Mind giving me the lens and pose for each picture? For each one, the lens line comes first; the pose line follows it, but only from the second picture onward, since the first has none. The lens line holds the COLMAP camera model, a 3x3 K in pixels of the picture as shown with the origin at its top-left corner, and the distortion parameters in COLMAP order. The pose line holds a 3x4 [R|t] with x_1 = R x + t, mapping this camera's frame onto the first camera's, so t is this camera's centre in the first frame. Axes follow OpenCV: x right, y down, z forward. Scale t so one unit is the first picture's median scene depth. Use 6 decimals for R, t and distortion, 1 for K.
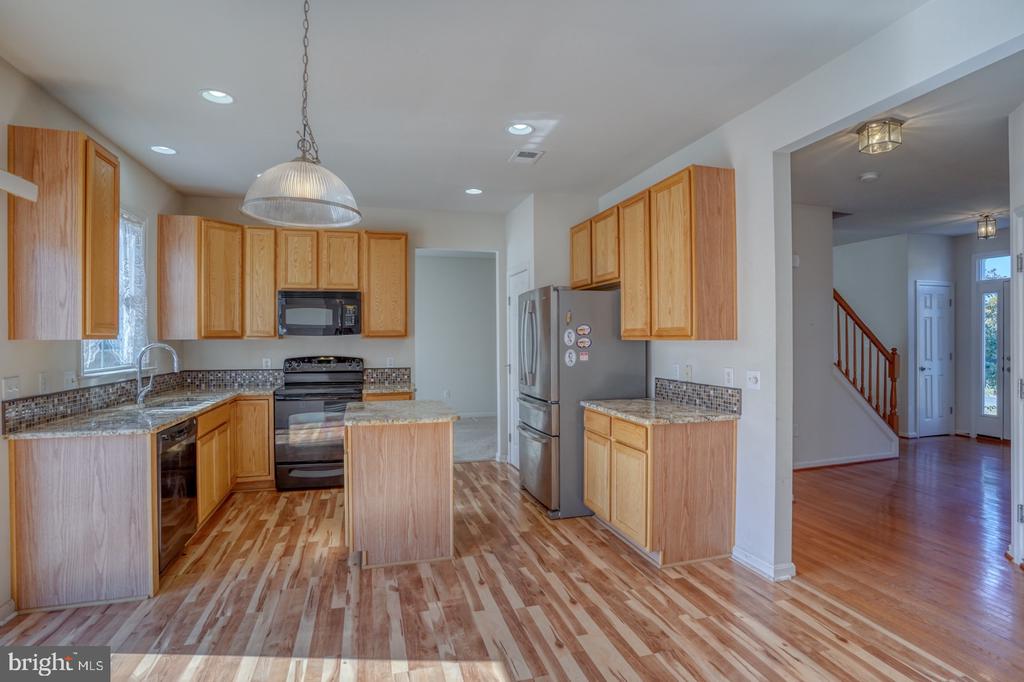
lens RADIAL K [[519.4, 0, 511.0], [0, 519.4, 331.0], [0, 0, 1]] dist [-0.075134, 0.038278]
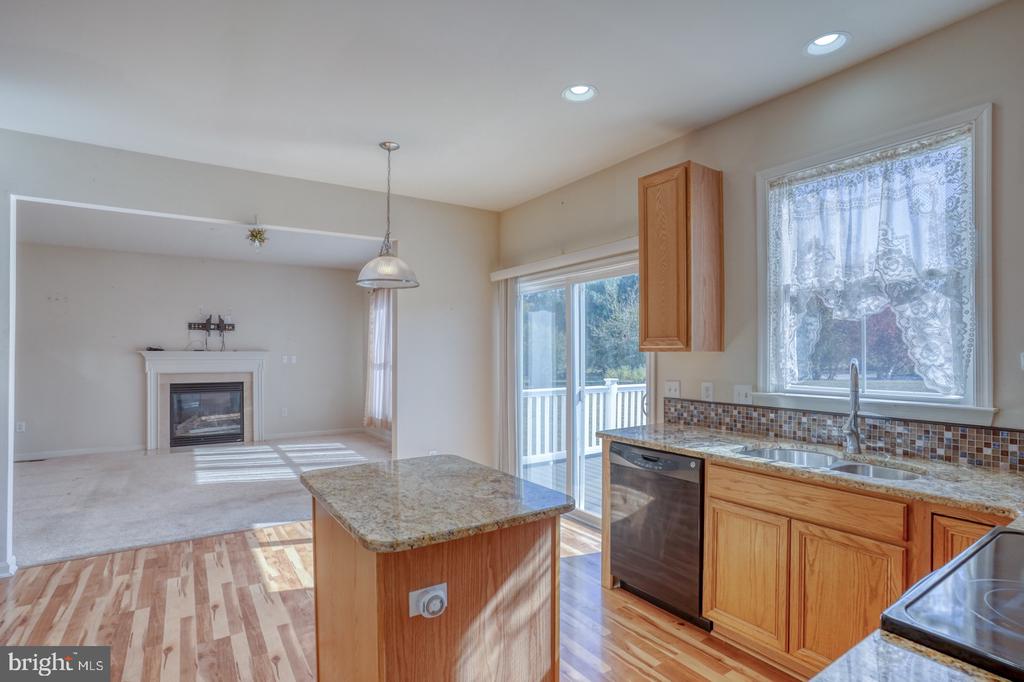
lens RADIAL K [[517.0, 0, 514.0], [0, 517.0, 350.5], [0, 0, 1]] dist [-0.074476, 0.027433]
pose [[-0.954022, 0.002108, -0.299730, -0.194127], [0.005530, 0.999929, -0.010571, 0.025916], [0.299687, -0.011742, -0.953965, 2.010727]]
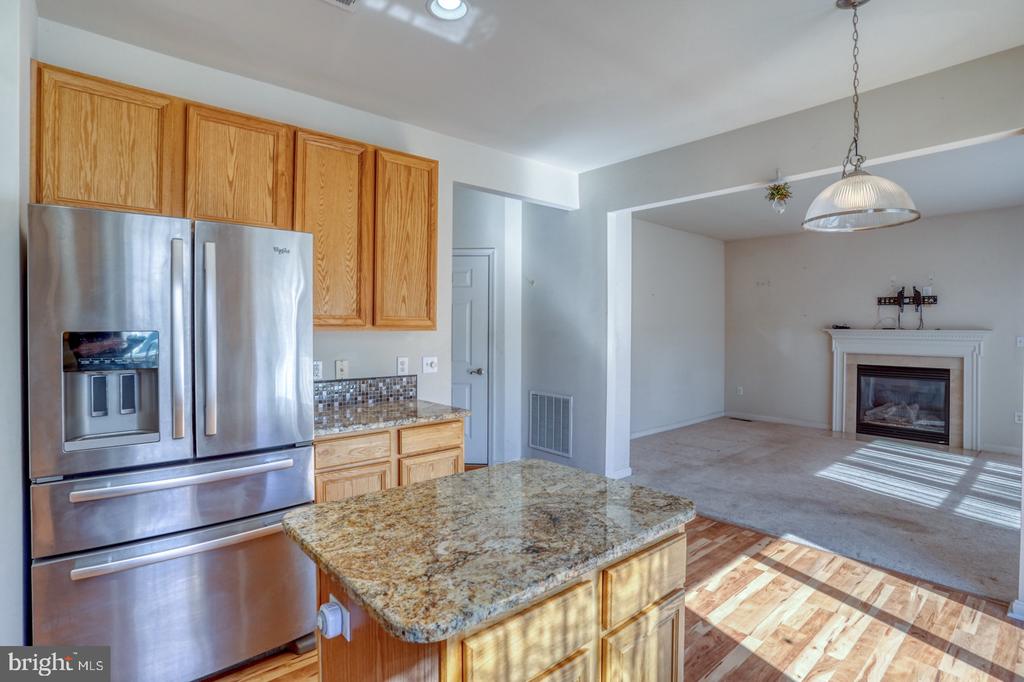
lens RADIAL K [[513.2, 0, 514.4], [0, 513.2, 333.4], [0, 0, 1]] dist [-0.070320, 0.036346]
pose [[-0.406340, -0.008273, 0.913684, -0.765047], [-0.011395, 0.999927, 0.003986, 0.020722], [-0.913651, -0.008792, -0.406405, 1.496746]]
